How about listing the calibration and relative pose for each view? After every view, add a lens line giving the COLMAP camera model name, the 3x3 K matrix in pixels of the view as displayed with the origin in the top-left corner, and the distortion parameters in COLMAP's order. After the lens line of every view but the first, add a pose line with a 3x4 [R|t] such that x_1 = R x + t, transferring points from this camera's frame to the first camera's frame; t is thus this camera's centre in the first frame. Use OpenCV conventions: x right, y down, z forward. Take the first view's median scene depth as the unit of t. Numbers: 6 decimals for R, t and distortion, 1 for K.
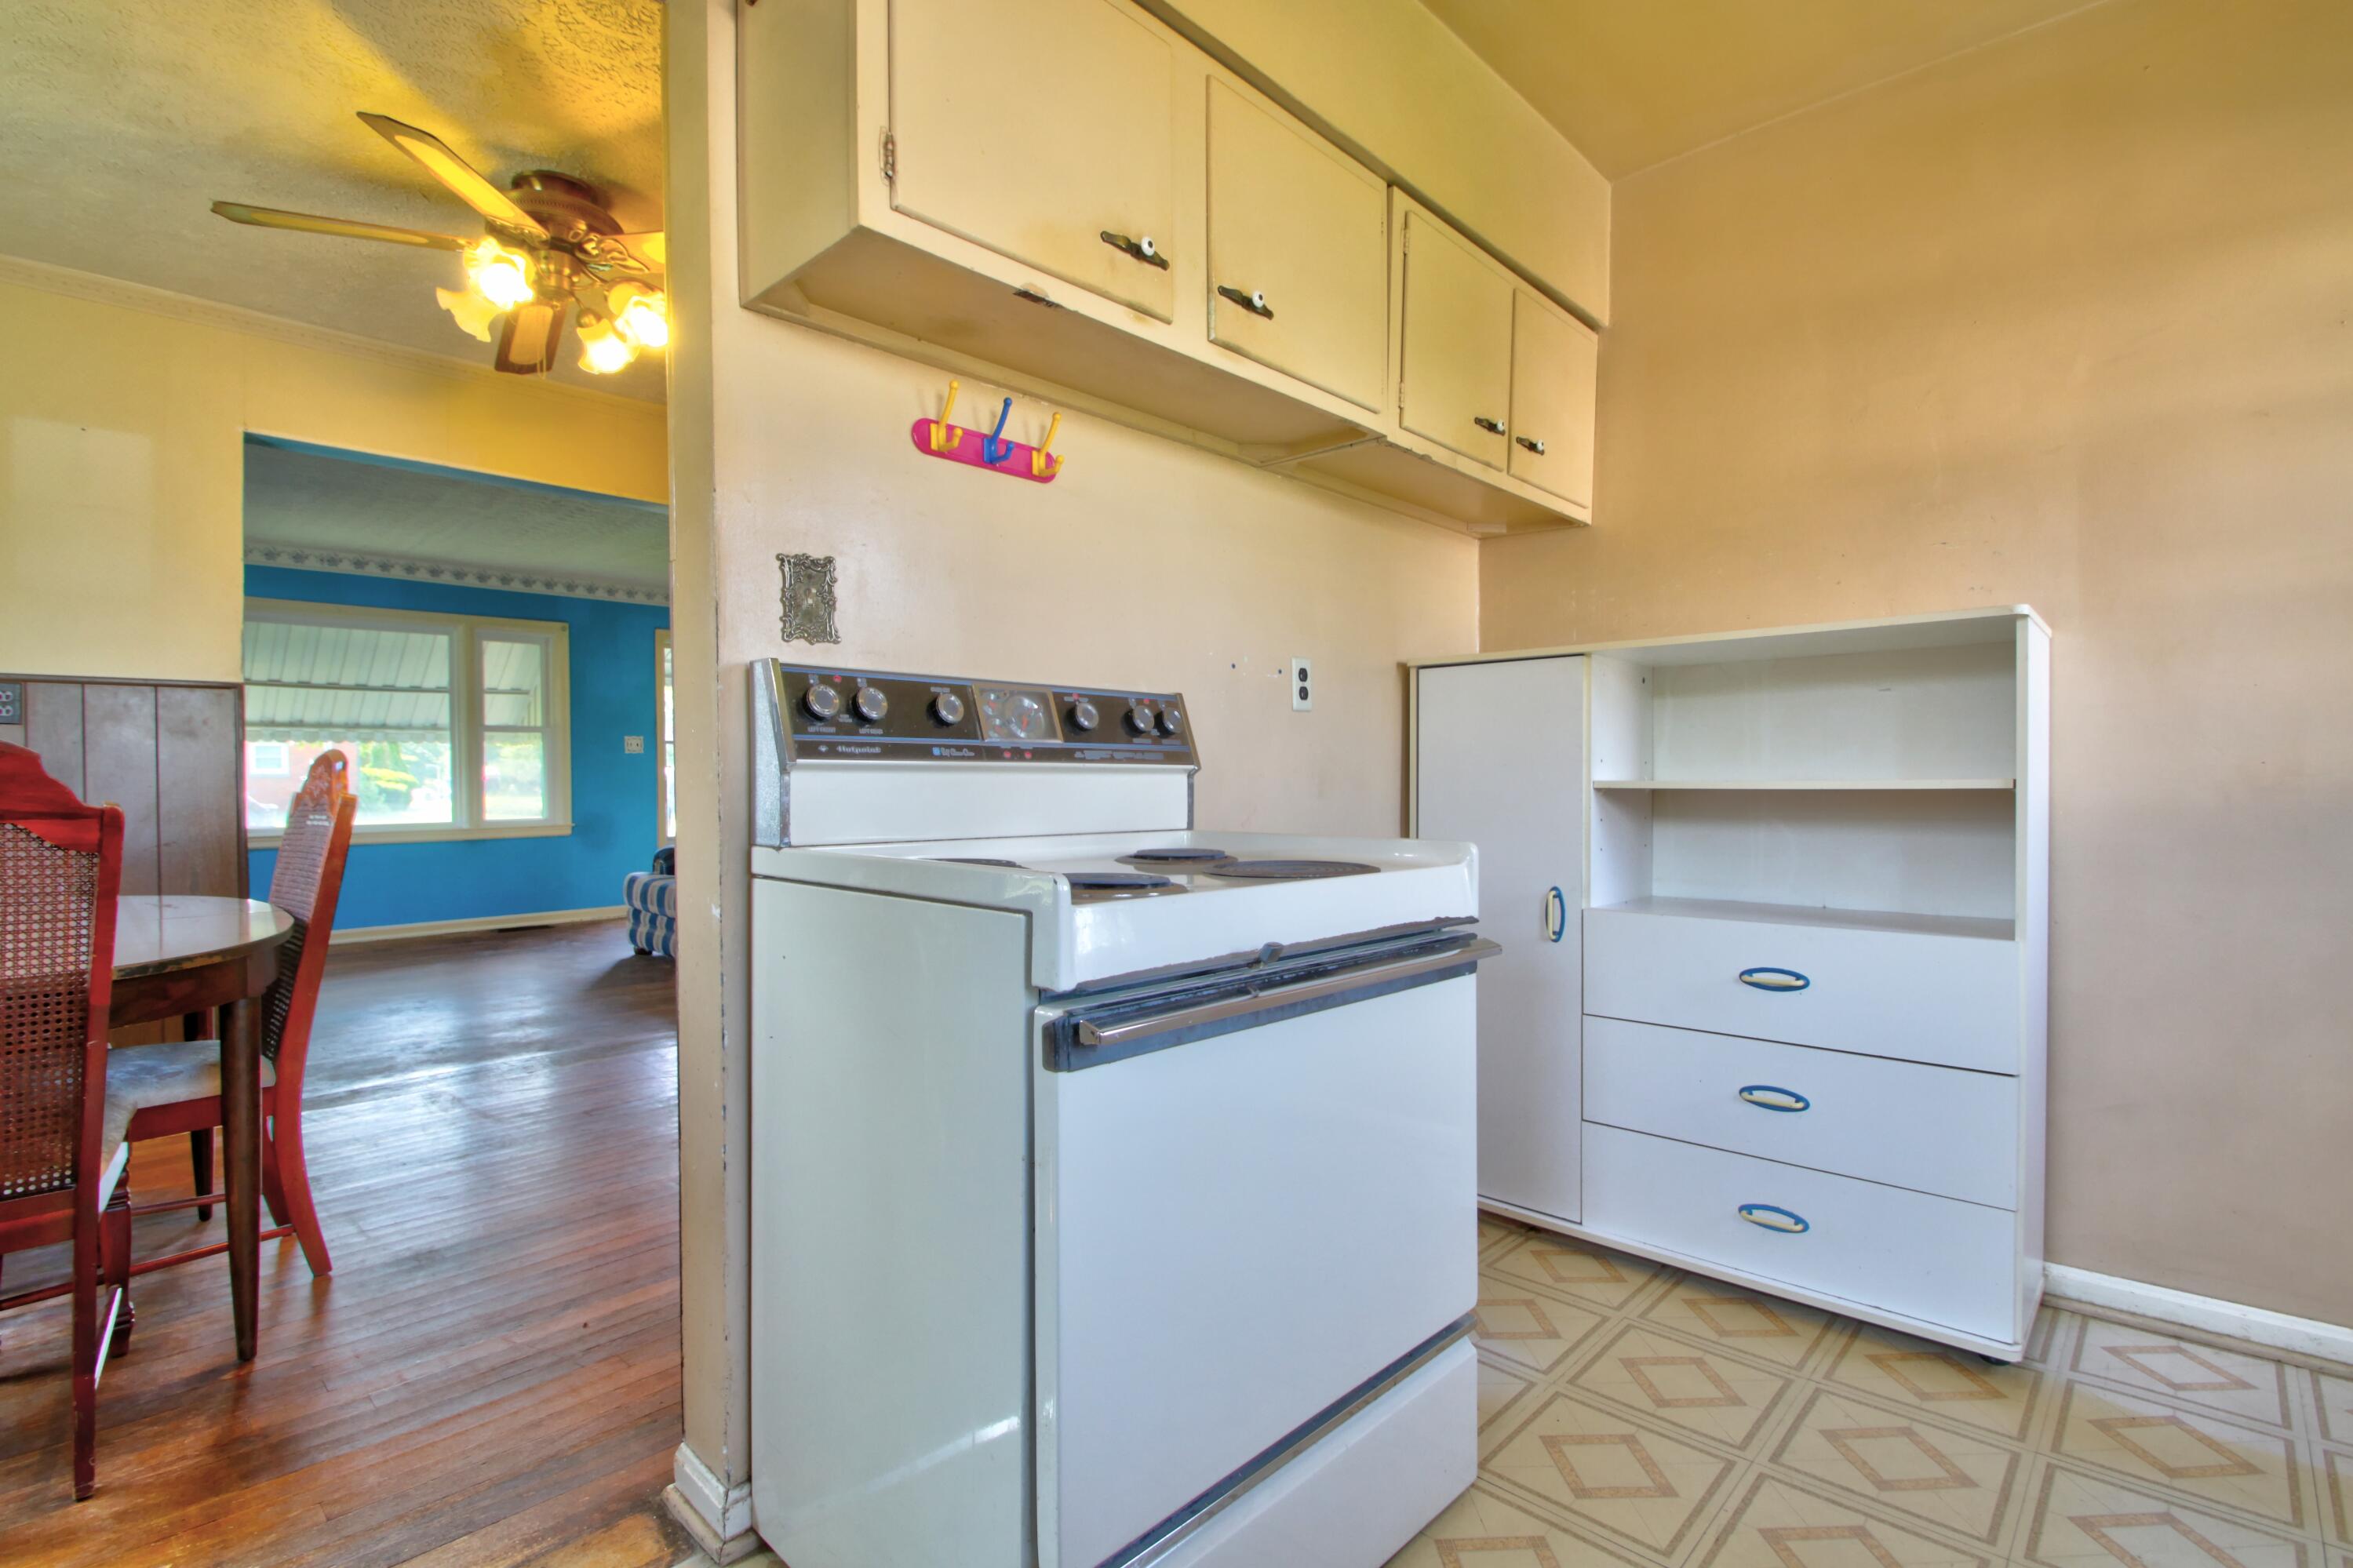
lens RADIAL K [[1081.7, 0, 1182.8], [0, 1081.7, 786.6], [0, 0, 1]] dist [0.008195, -0.012636]
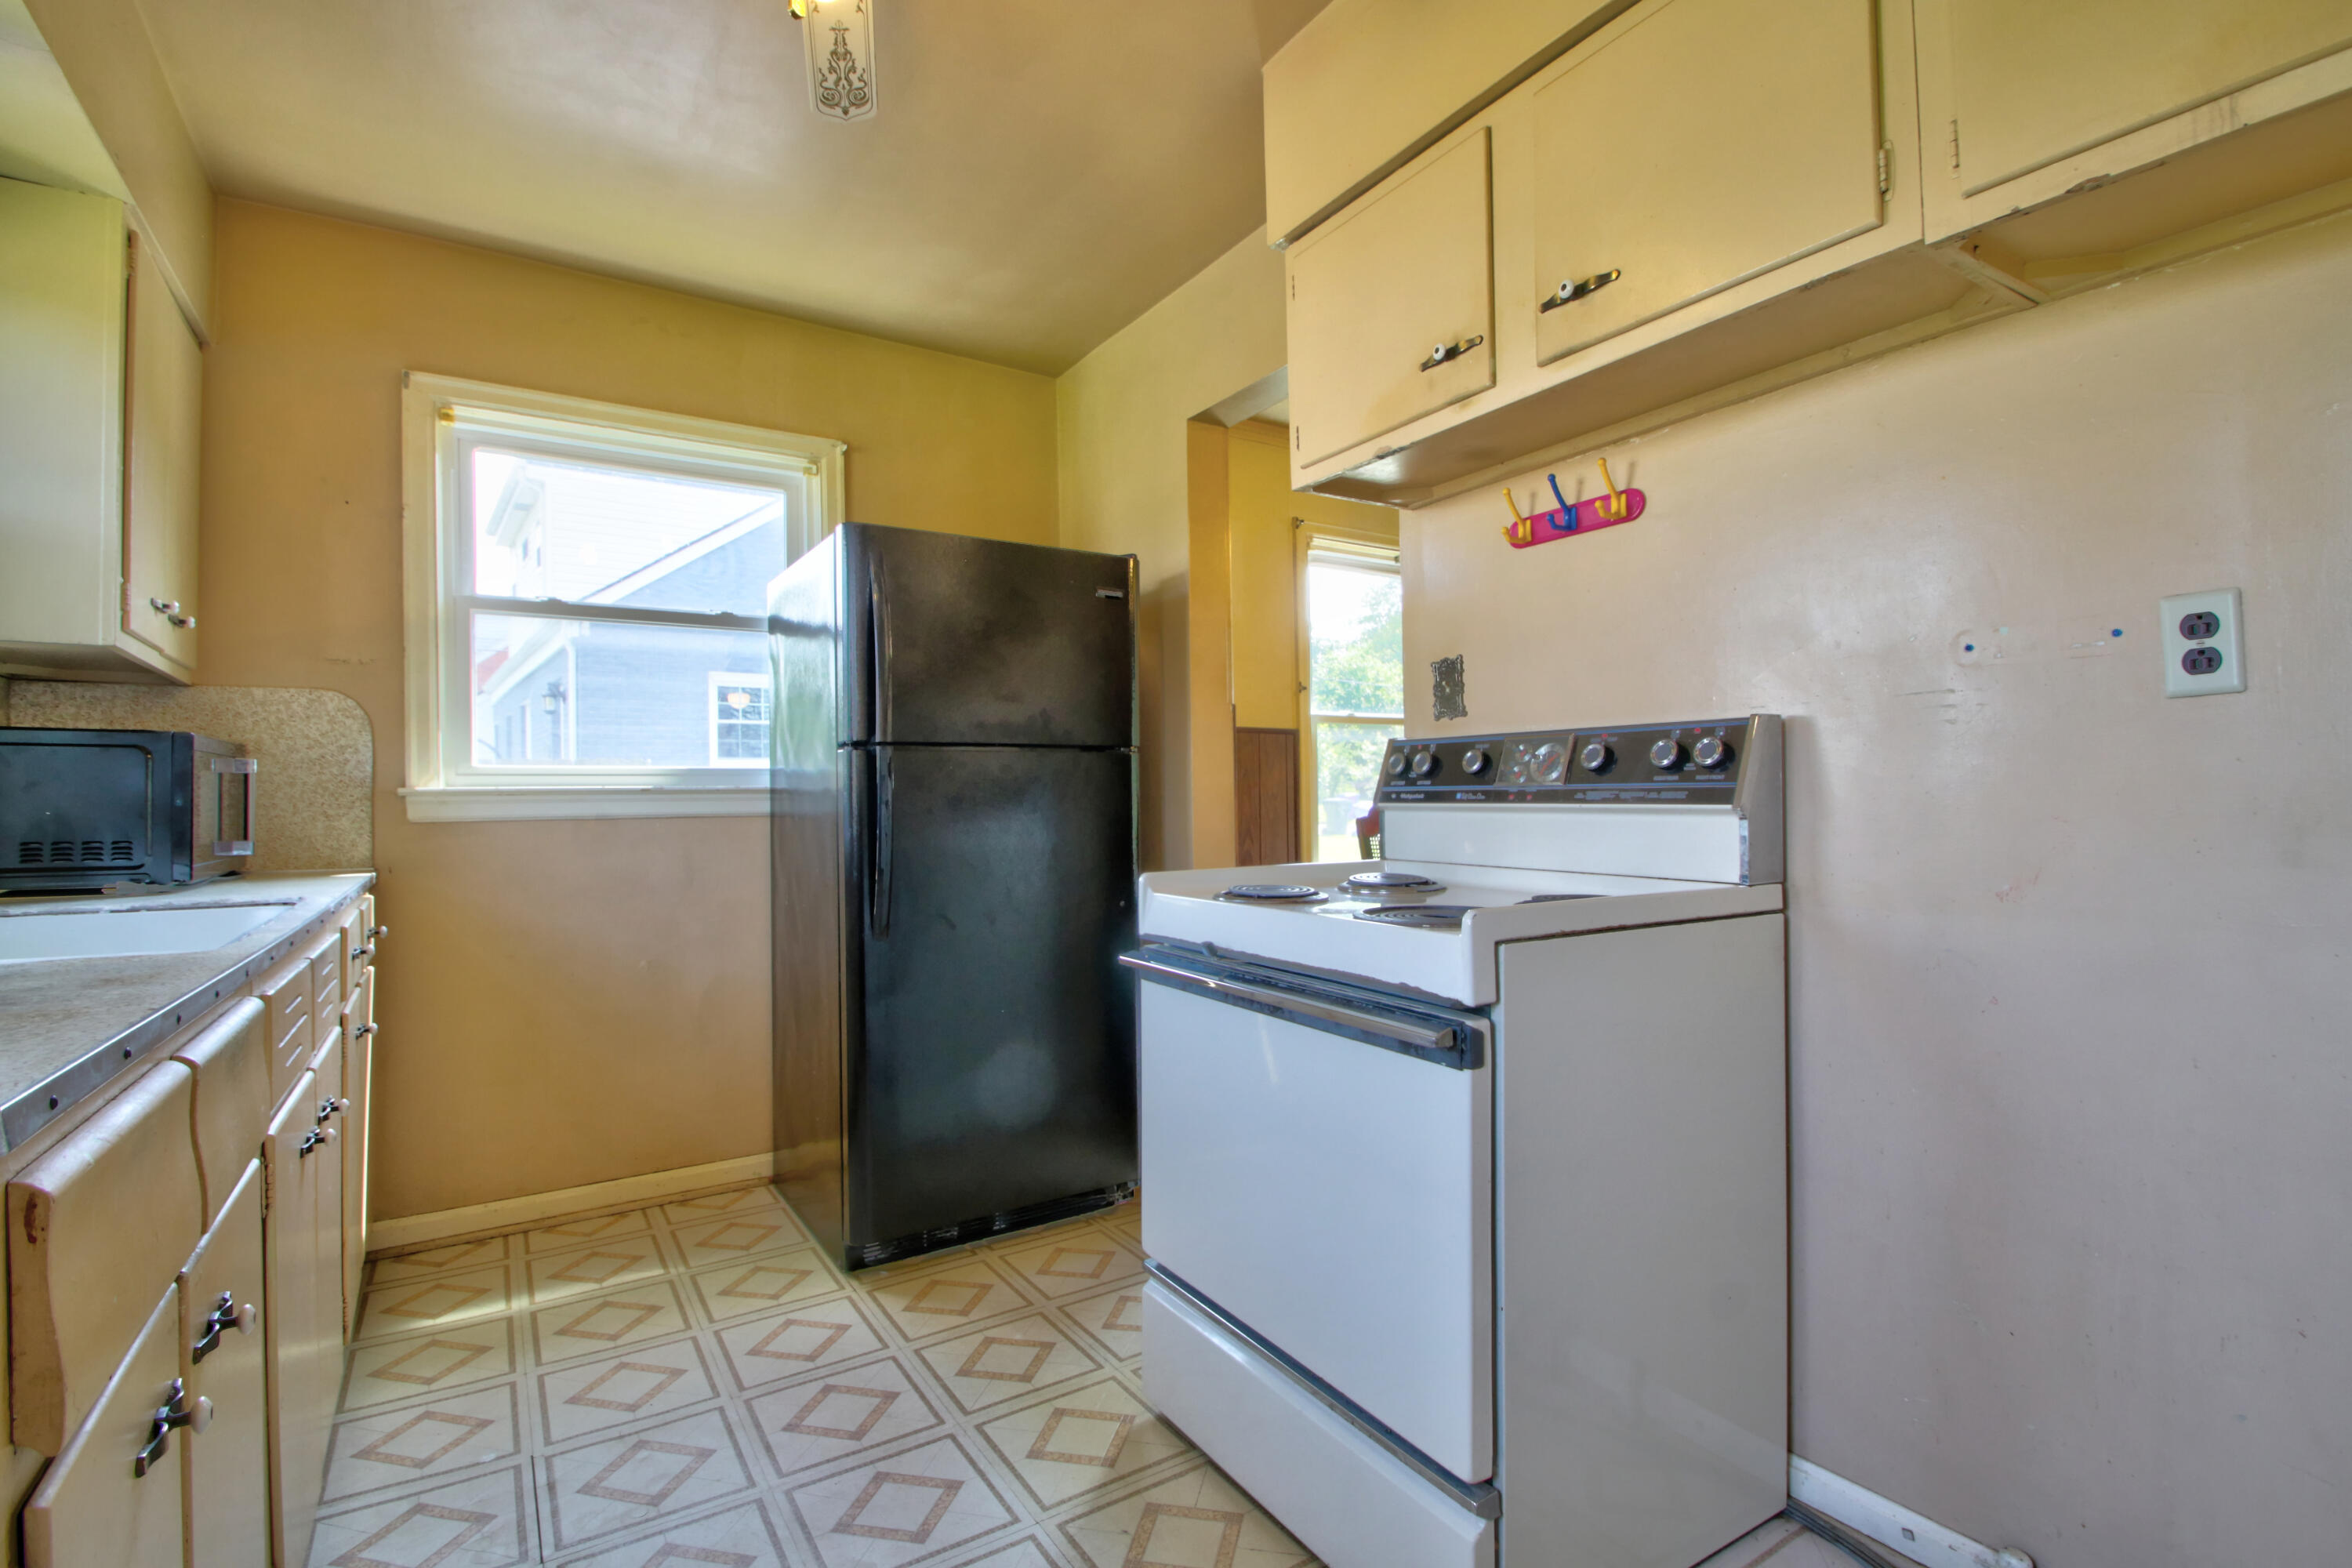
lens RADIAL K [[1081.3, 0, 1182.3], [0, 1081.3, 786.6], [0, 0, 1]] dist [0.008195, -0.012636]
pose [[-0.232812, -0.002834, -0.972518, 0.940776], [0.005622, 0.999975, -0.004260, -0.033979], [0.972506, -0.006459, -0.232790, 0.832474]]
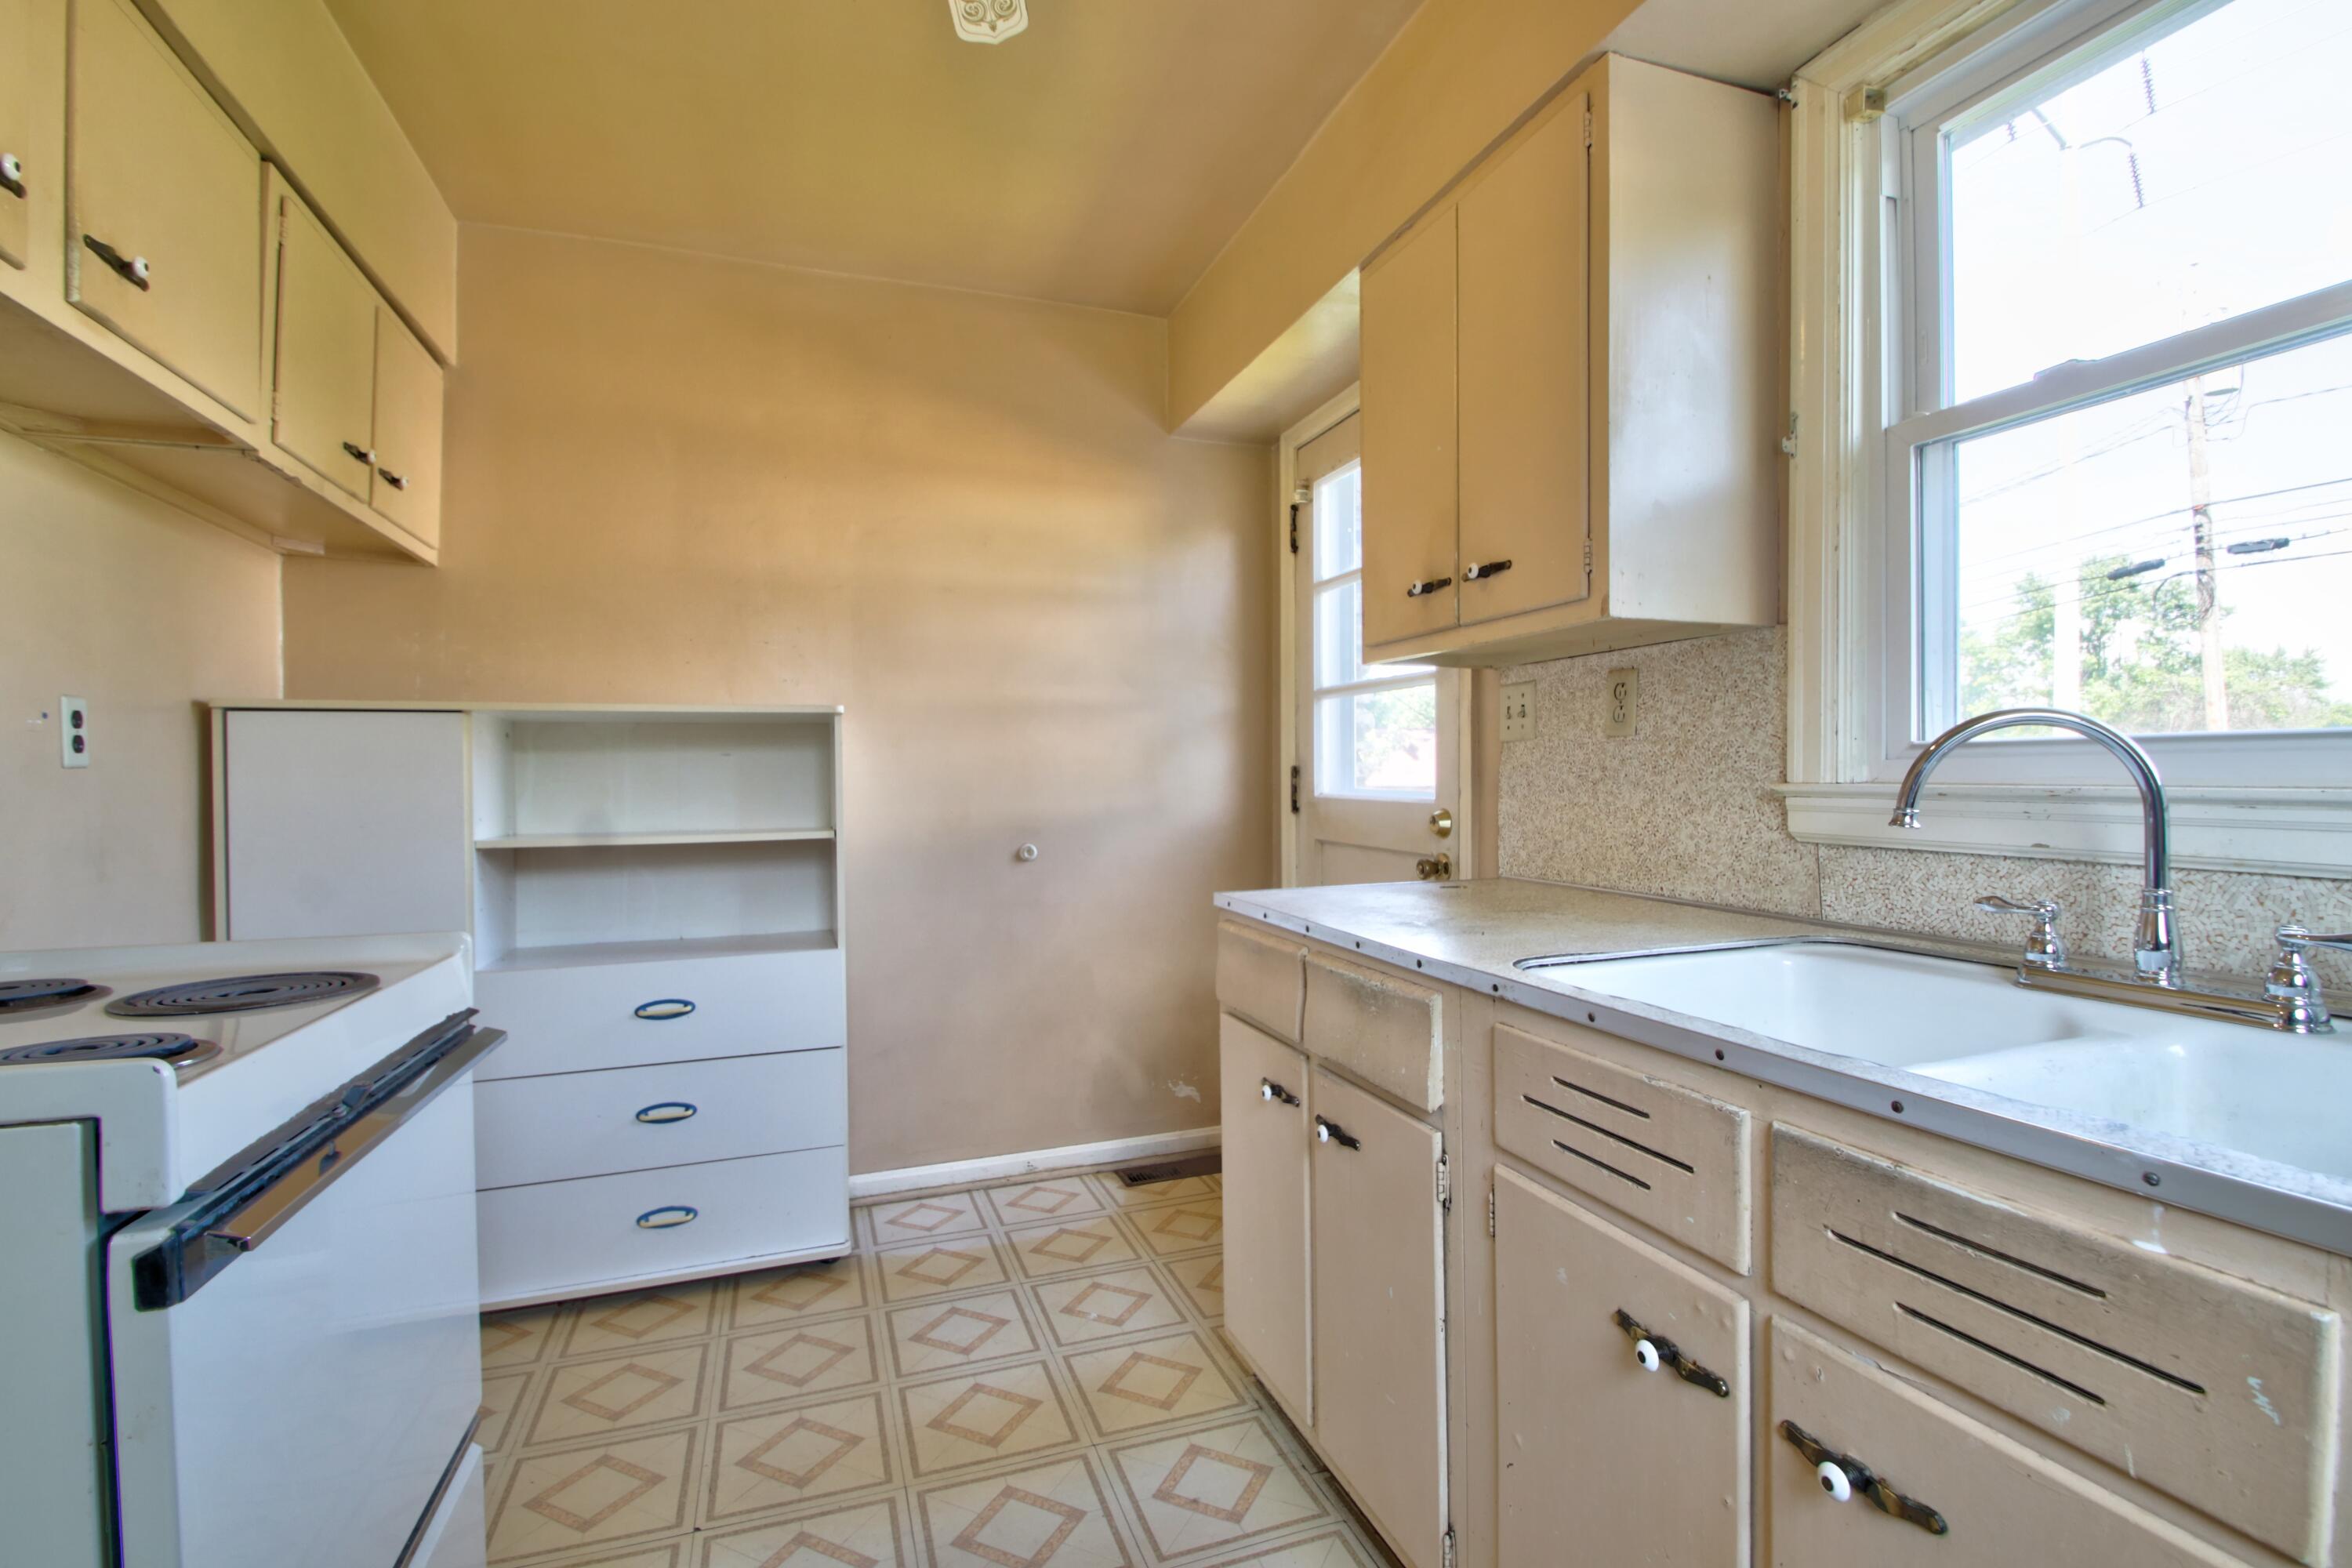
lens RADIAL K [[1081.0, 0, 1176.0], [0, 1081.0, 784.0], [0, 0, 1]] dist [-0.002008, -0.016032]
pose [[0.454853, -0.008982, 0.890521, -0.251114], [0.018985, 0.999820, 0.000387, -0.057320], [-0.890364, 0.016730, 0.454942, -0.007736]]
